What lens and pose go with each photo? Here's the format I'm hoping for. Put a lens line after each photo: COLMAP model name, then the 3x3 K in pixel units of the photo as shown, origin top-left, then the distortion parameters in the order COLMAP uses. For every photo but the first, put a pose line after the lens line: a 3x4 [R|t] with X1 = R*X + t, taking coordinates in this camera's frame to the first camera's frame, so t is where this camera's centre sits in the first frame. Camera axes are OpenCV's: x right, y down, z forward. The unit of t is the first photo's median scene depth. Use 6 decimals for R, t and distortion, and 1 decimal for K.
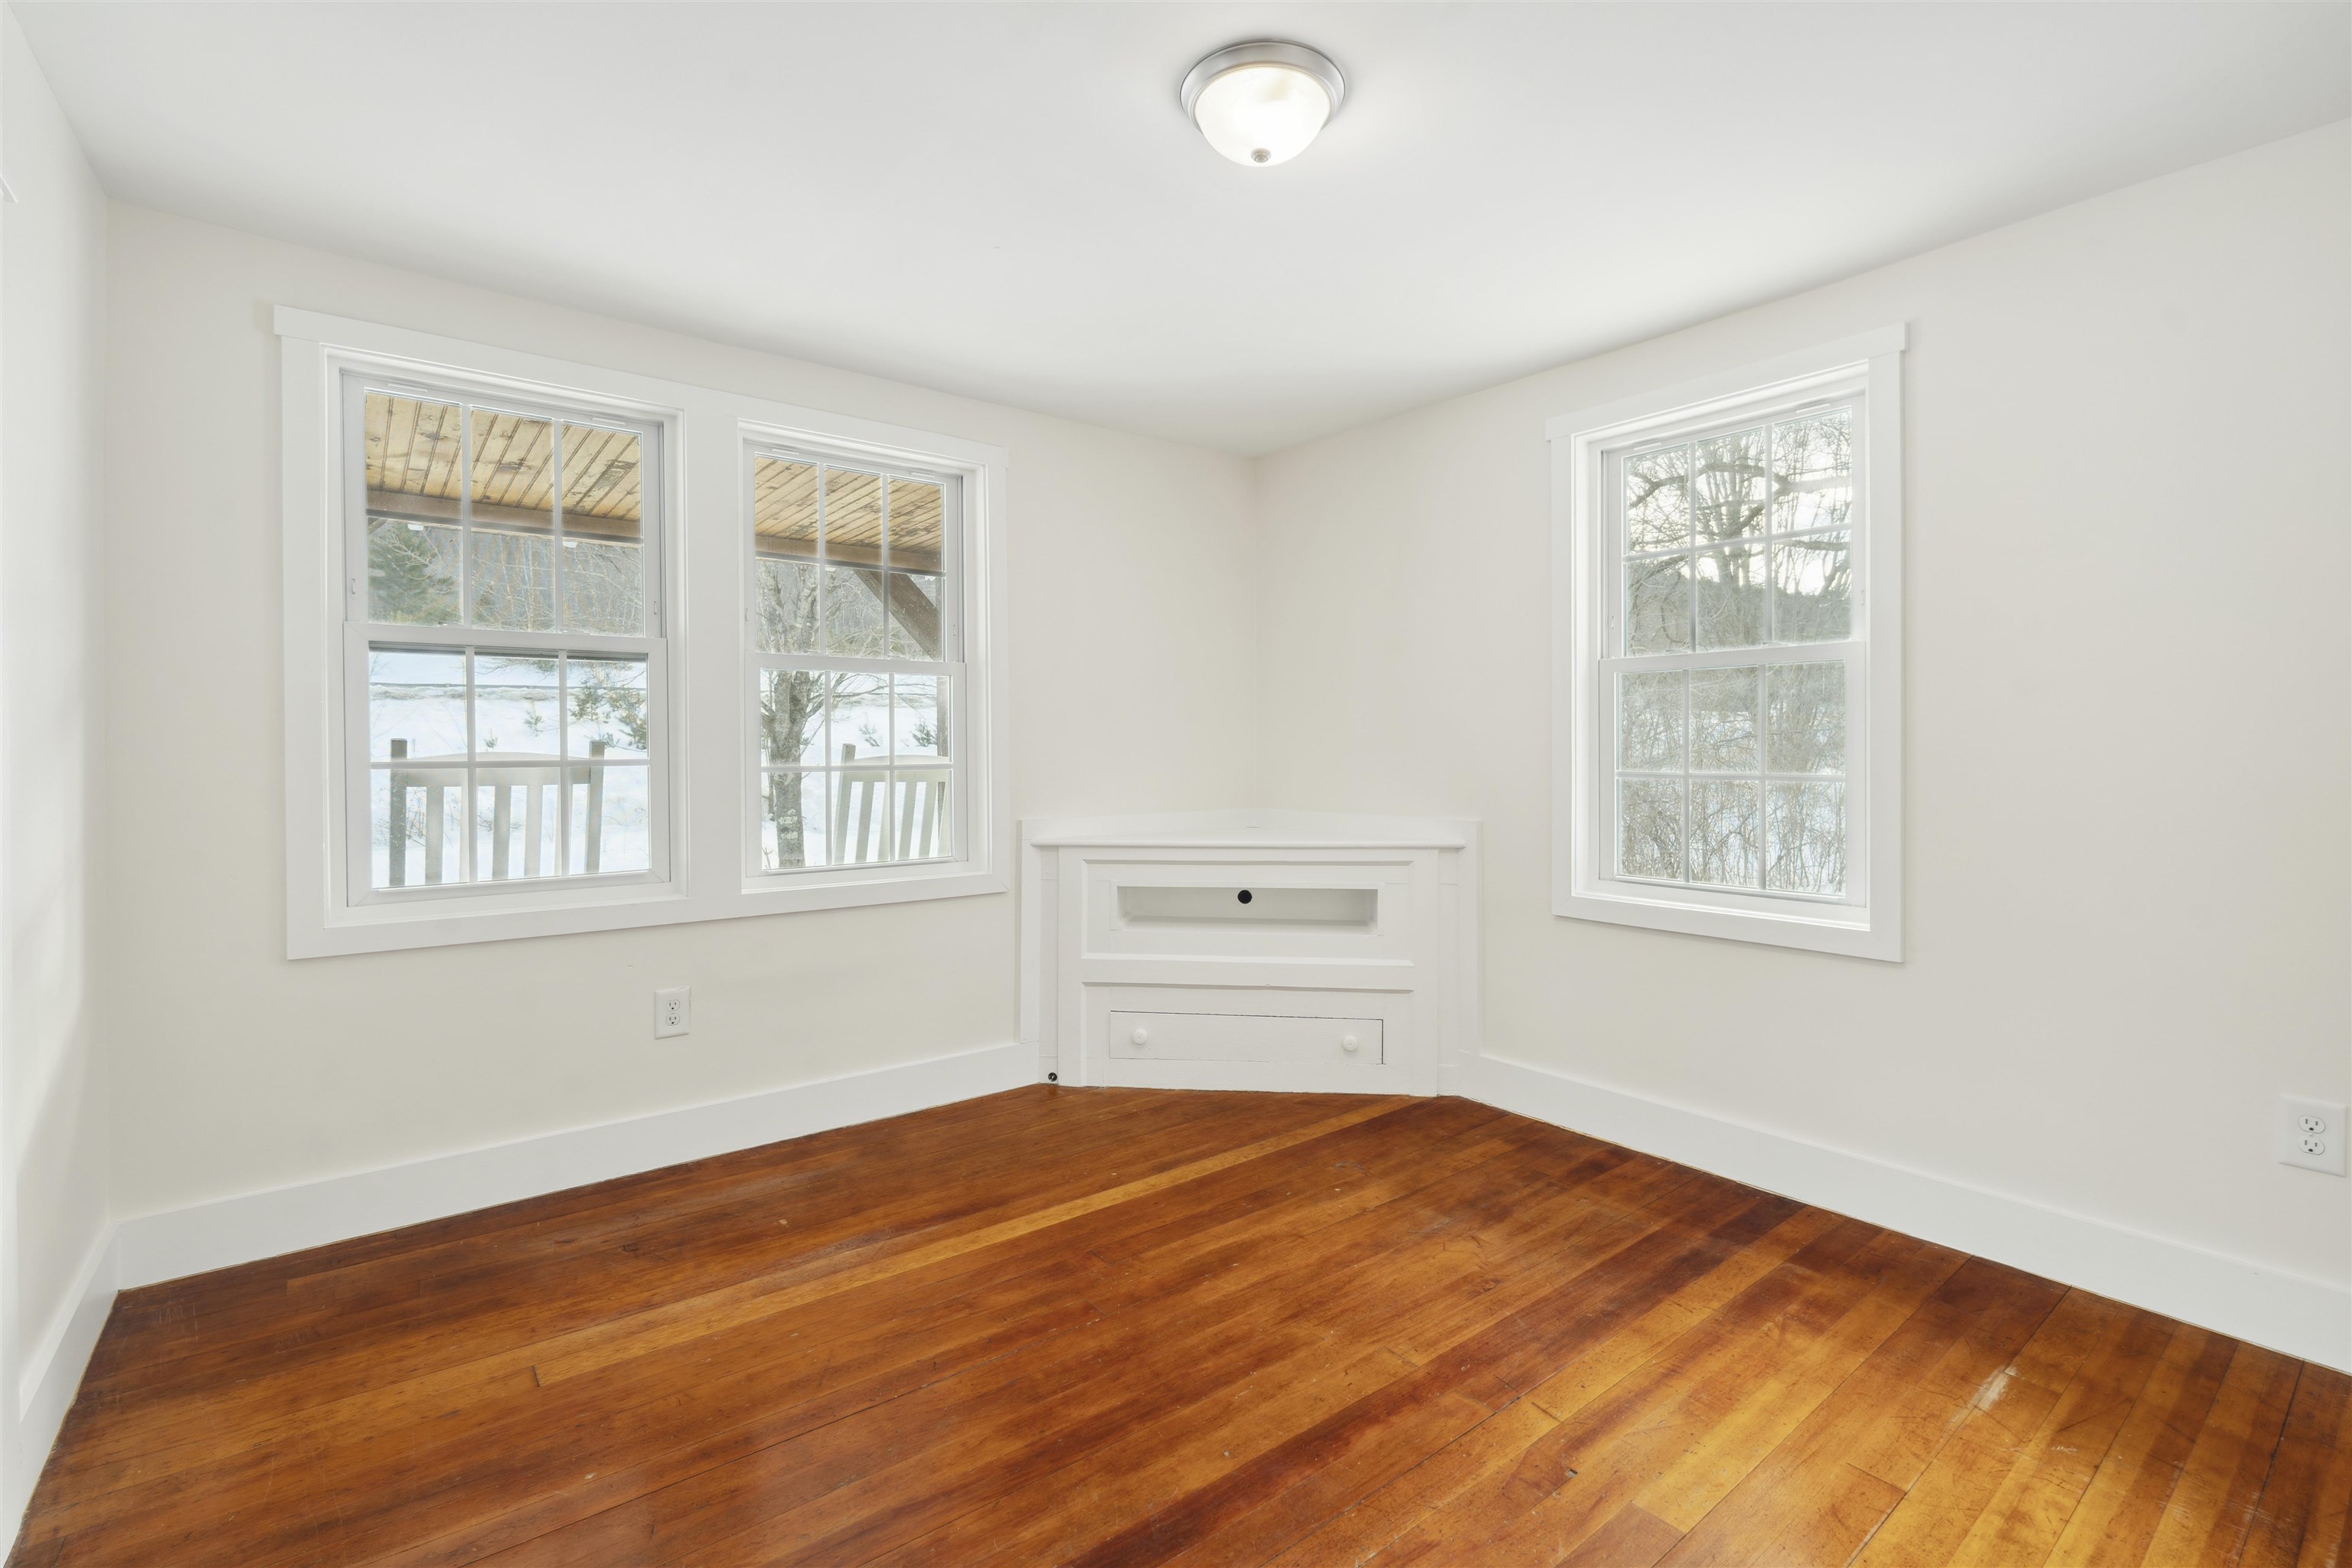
lens RADIAL K [[1047.0, 0, 1174.5], [0, 1047.0, 771.8], [0, 0, 1]] dist [-0.007426, 0.000640]
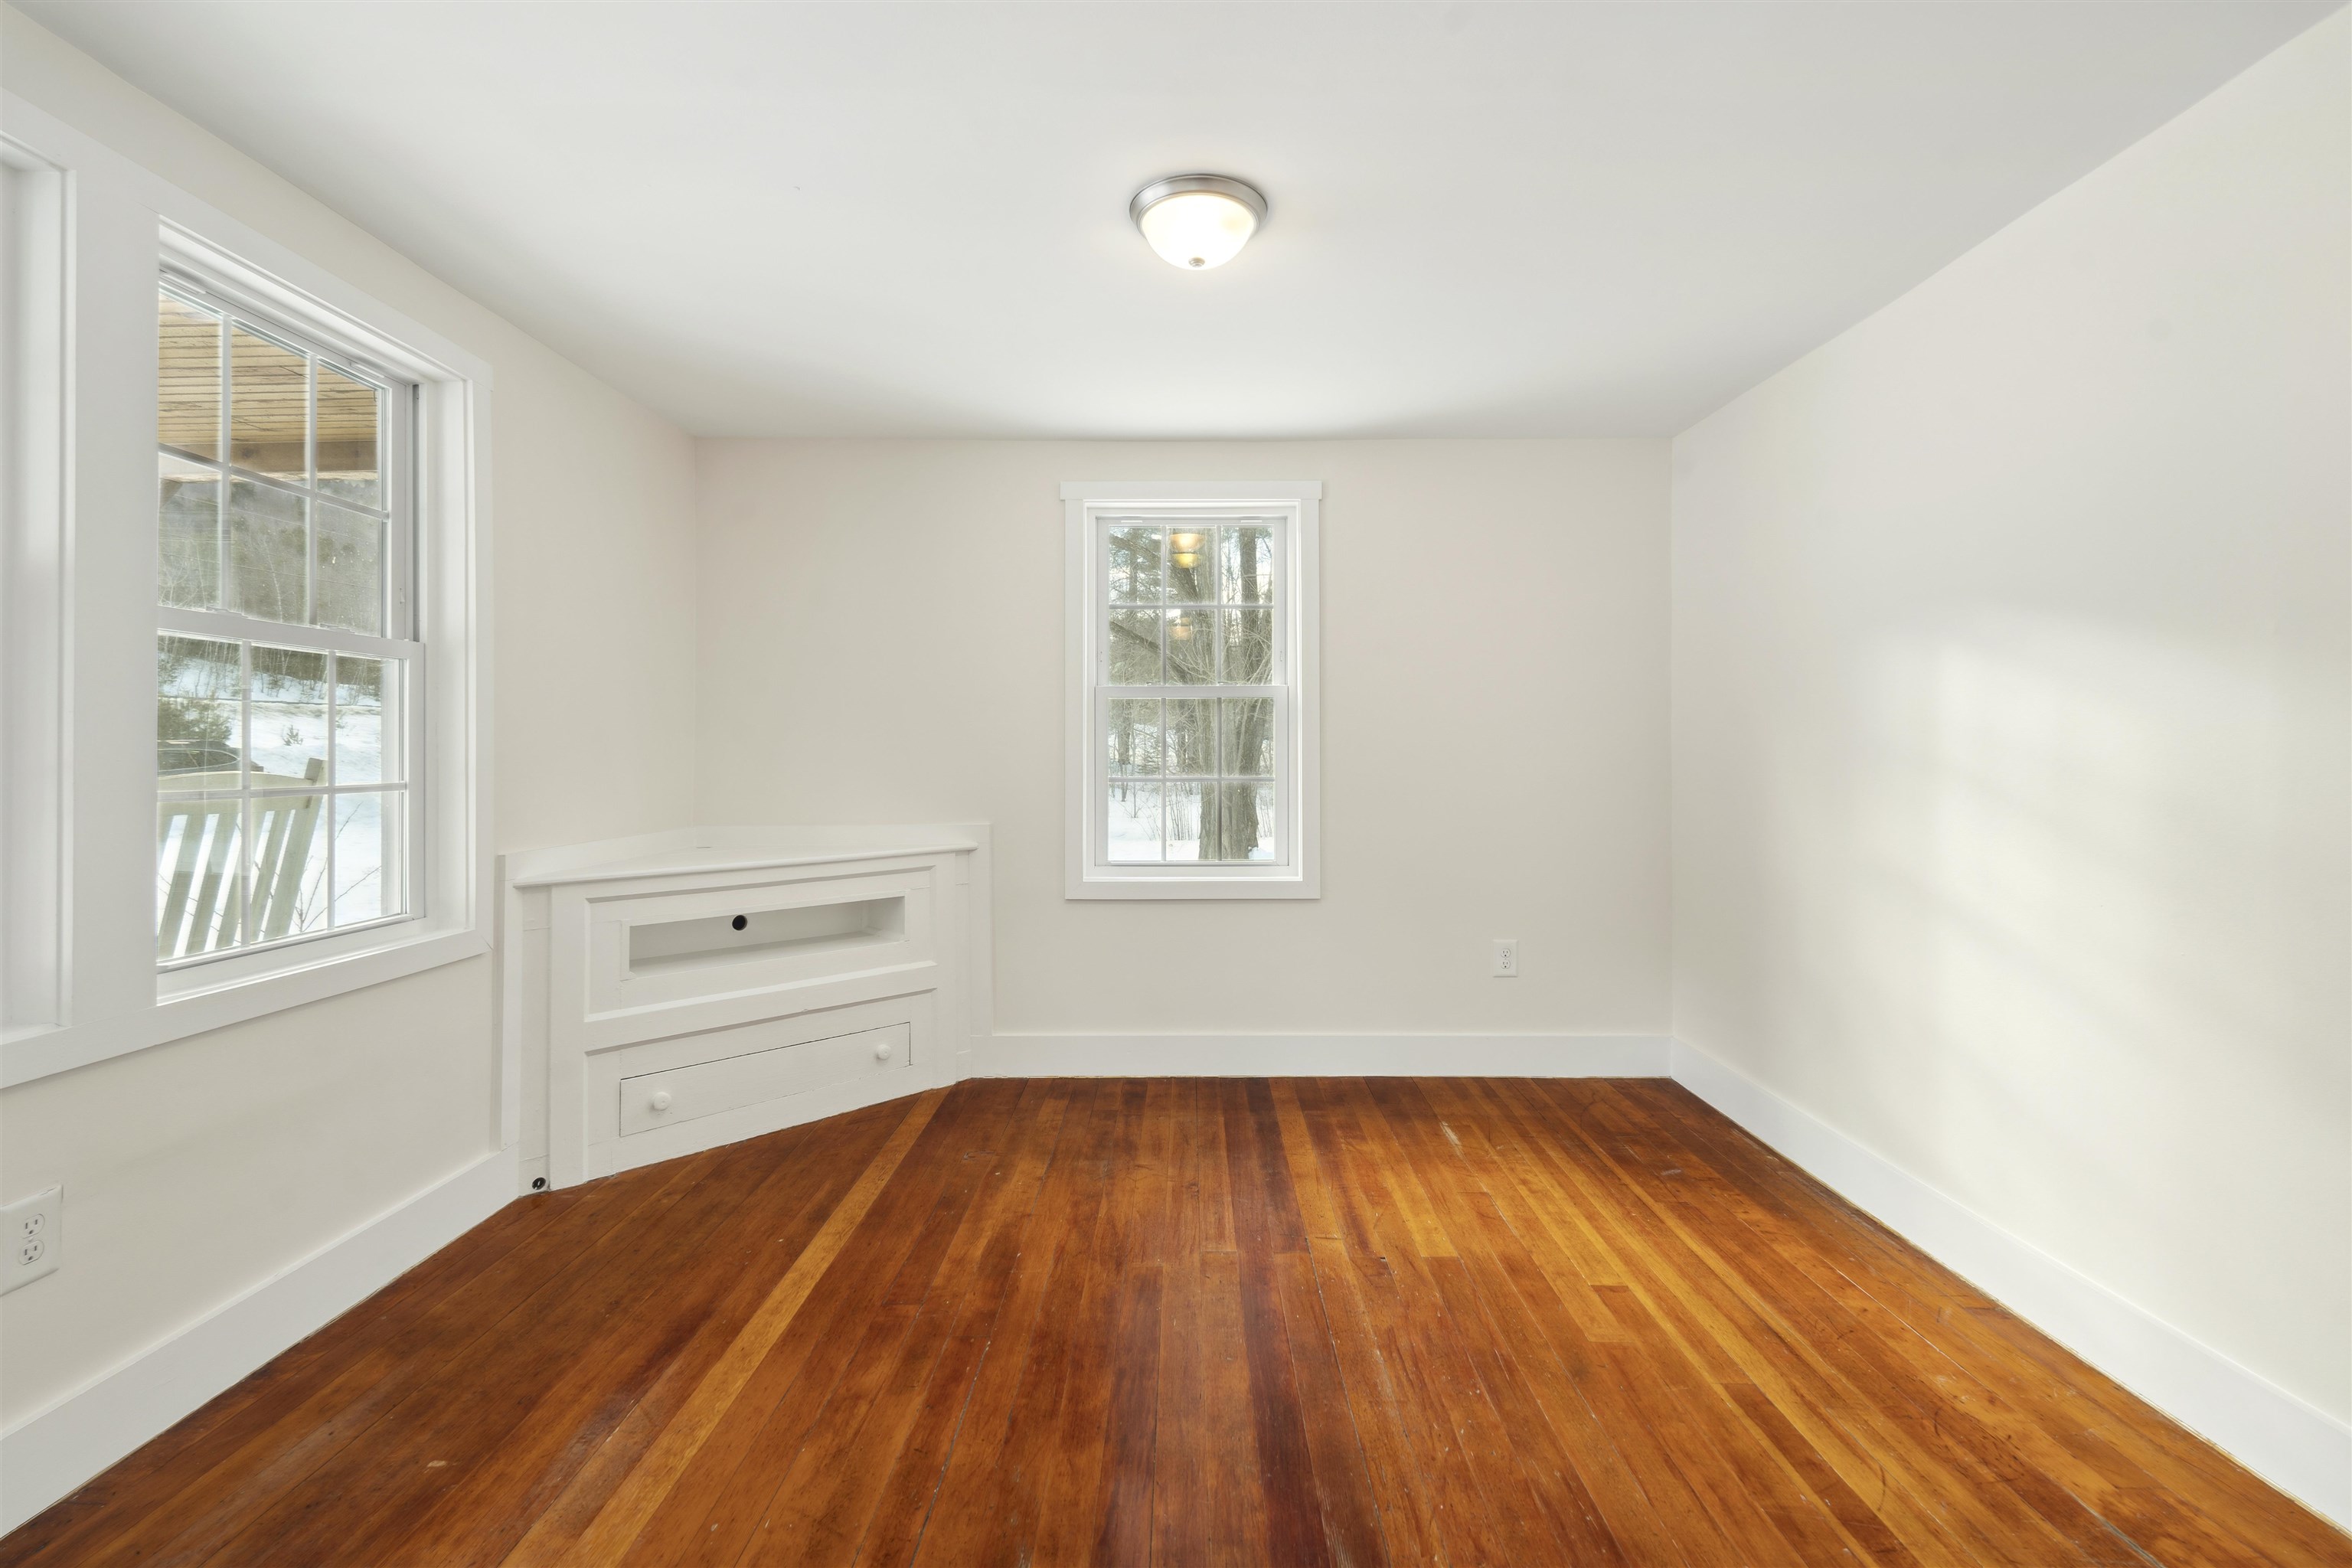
lens RADIAL K [[1047.0, 0, 1178.6], [0, 1047.0, 765.4], [0, 0, 1]] dist [-0.007426, 0.000640]
pose [[0.620524, -0.007523, 0.784151, -0.569164], [0.019173, 0.999801, -0.005580, -0.007287], [-0.783953, 0.018497, 0.620545, 0.188077]]
